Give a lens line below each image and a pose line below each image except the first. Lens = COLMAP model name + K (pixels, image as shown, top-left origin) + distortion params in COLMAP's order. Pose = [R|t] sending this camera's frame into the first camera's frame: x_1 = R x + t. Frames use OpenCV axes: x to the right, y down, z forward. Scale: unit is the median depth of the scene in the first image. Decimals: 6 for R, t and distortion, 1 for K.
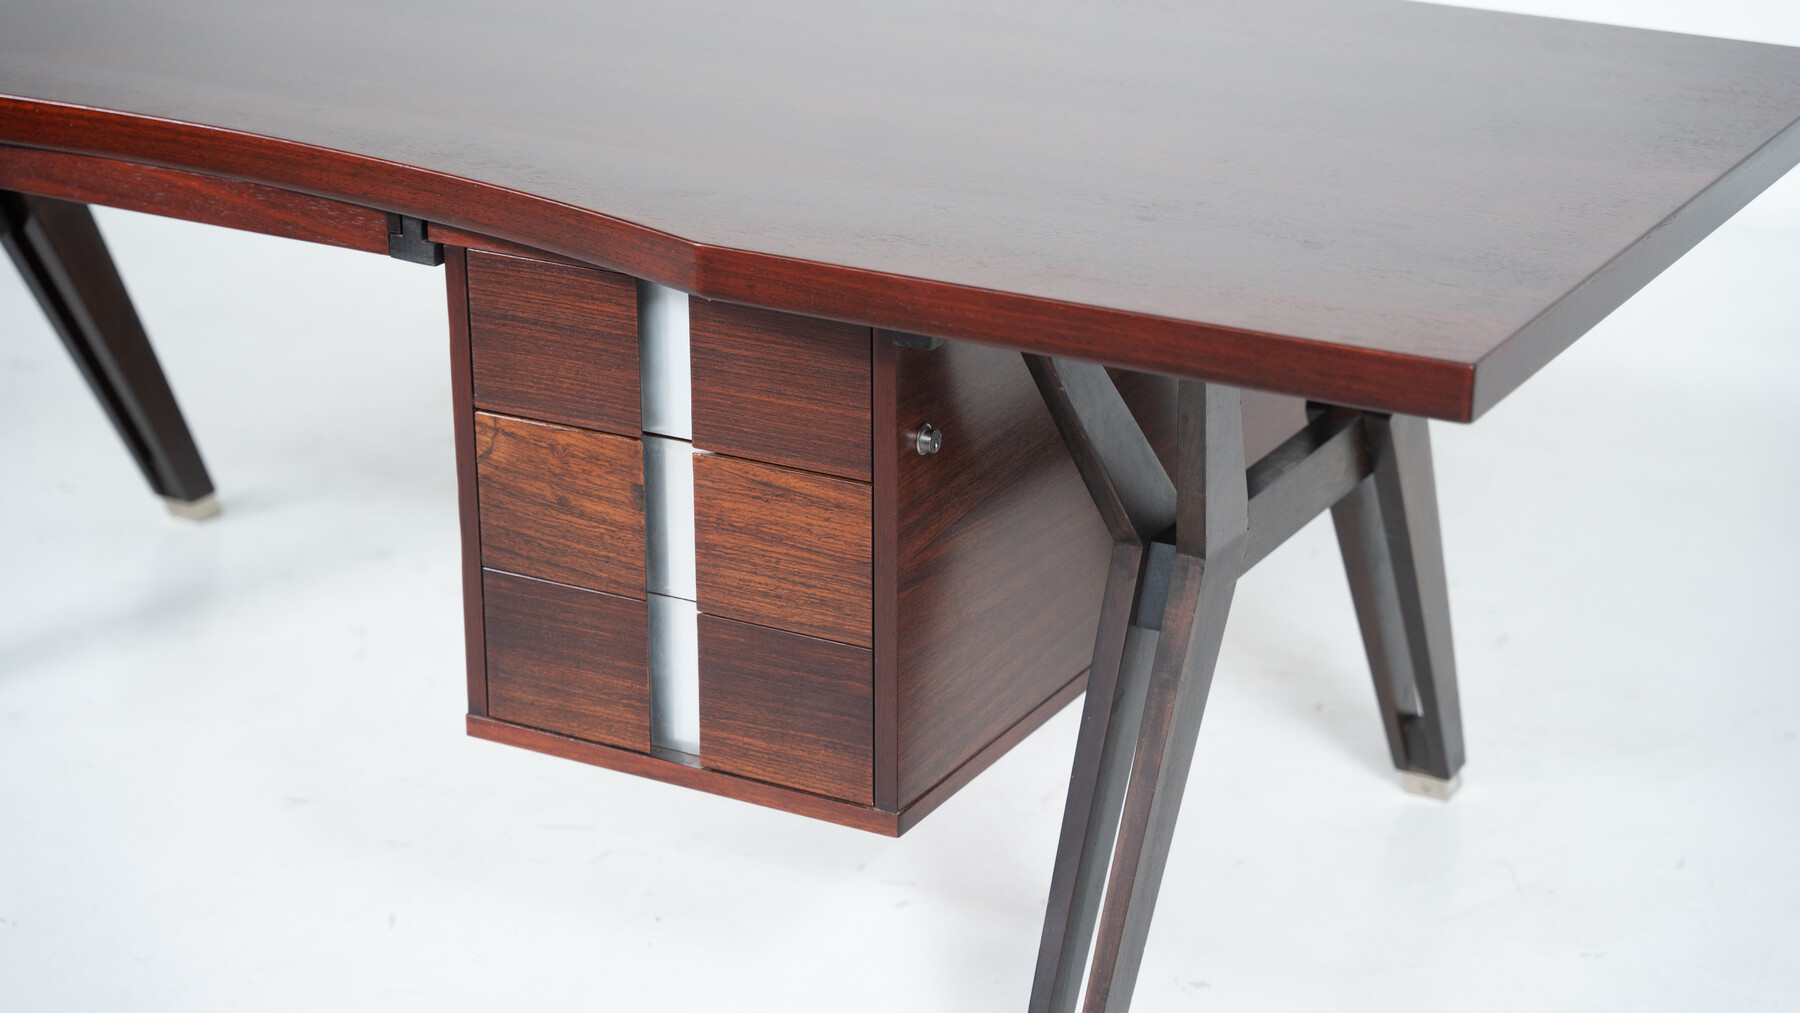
lens RADIAL K [[3308.4, 0, 894.7], [0, 3308.4, 517.7], [0, 0, 1]] dist [0.300745, 0.000000]
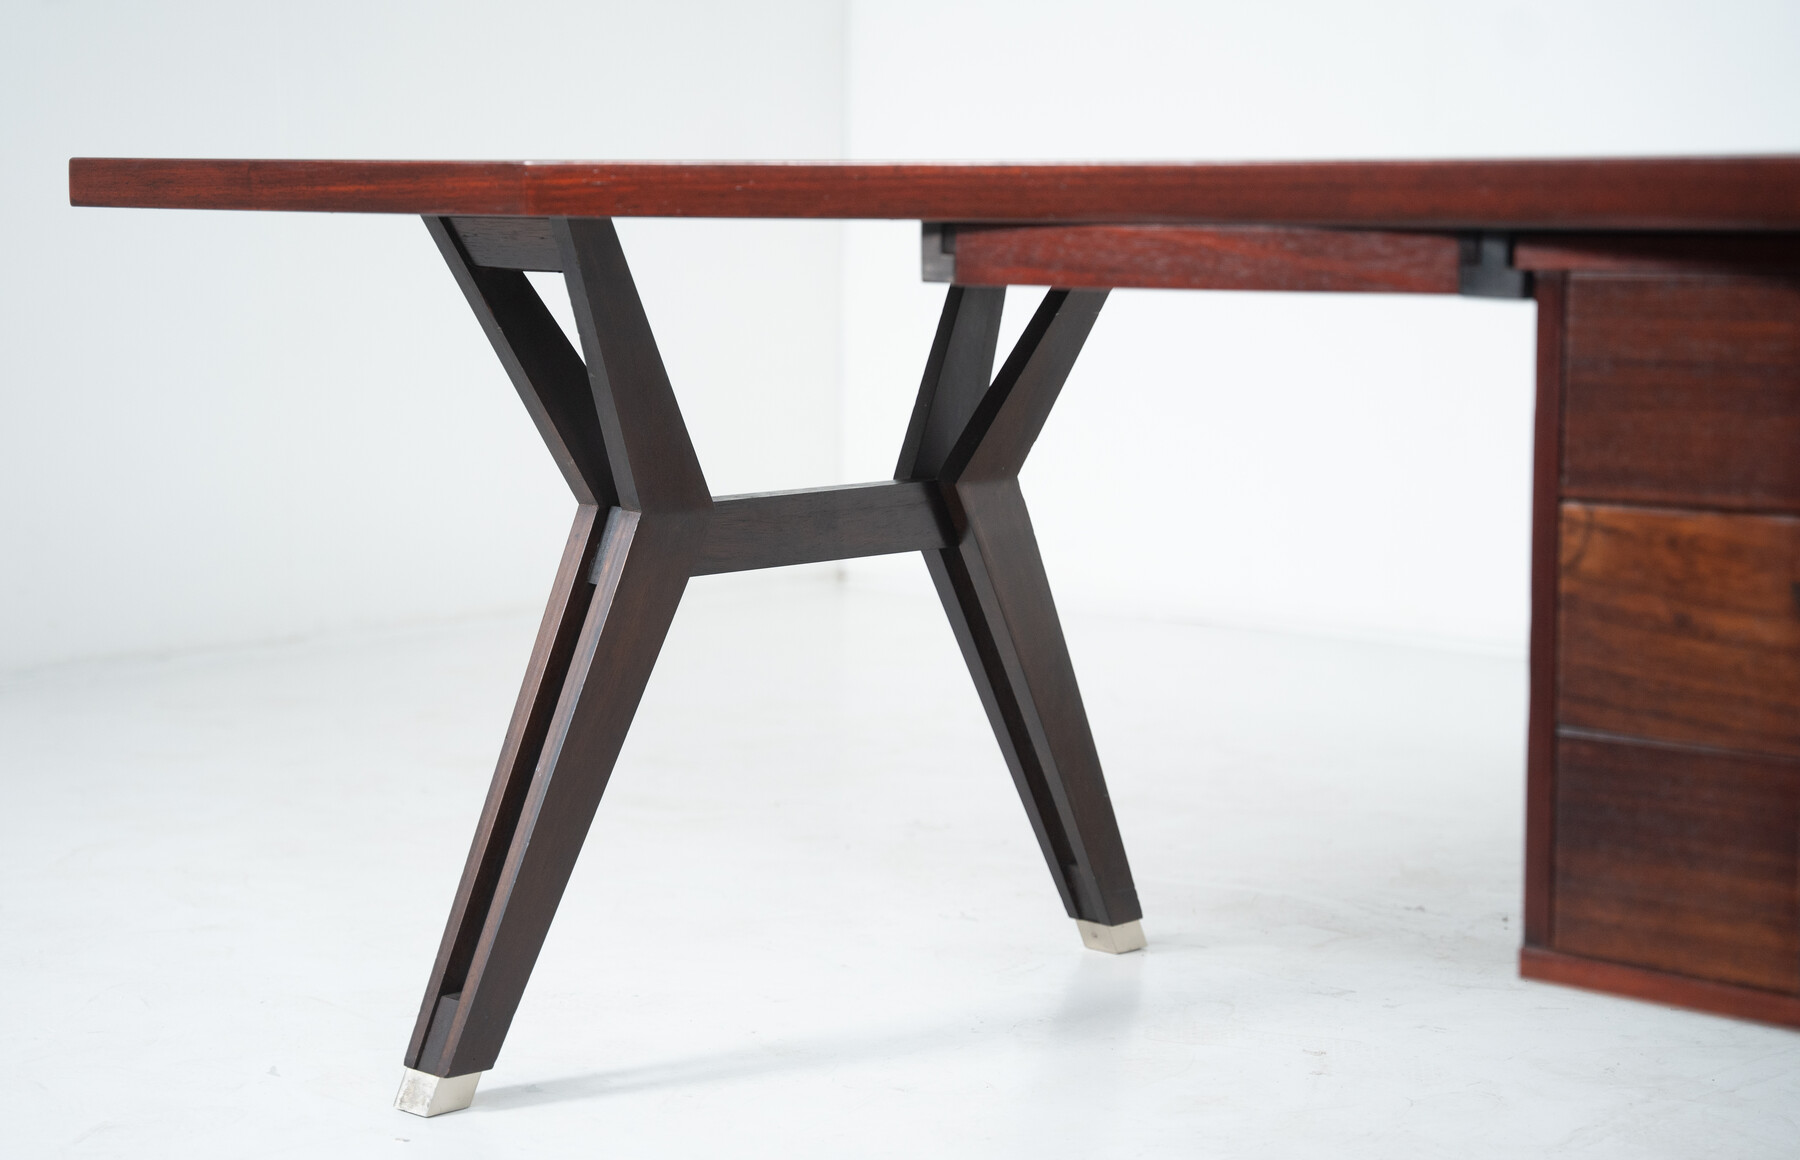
lens RADIAL K [[3502.8, 0, 794.1], [0, 3502.8, 562.4], [0, 0, 1]] dist [0.151422, 0.000000]
pose [[0.960184, 0.029154, -0.277842, -0.072542], [-0.097370, 0.967101, -0.235019, 0.181837], [0.261849, 0.252715, 0.931434, 0.234098]]
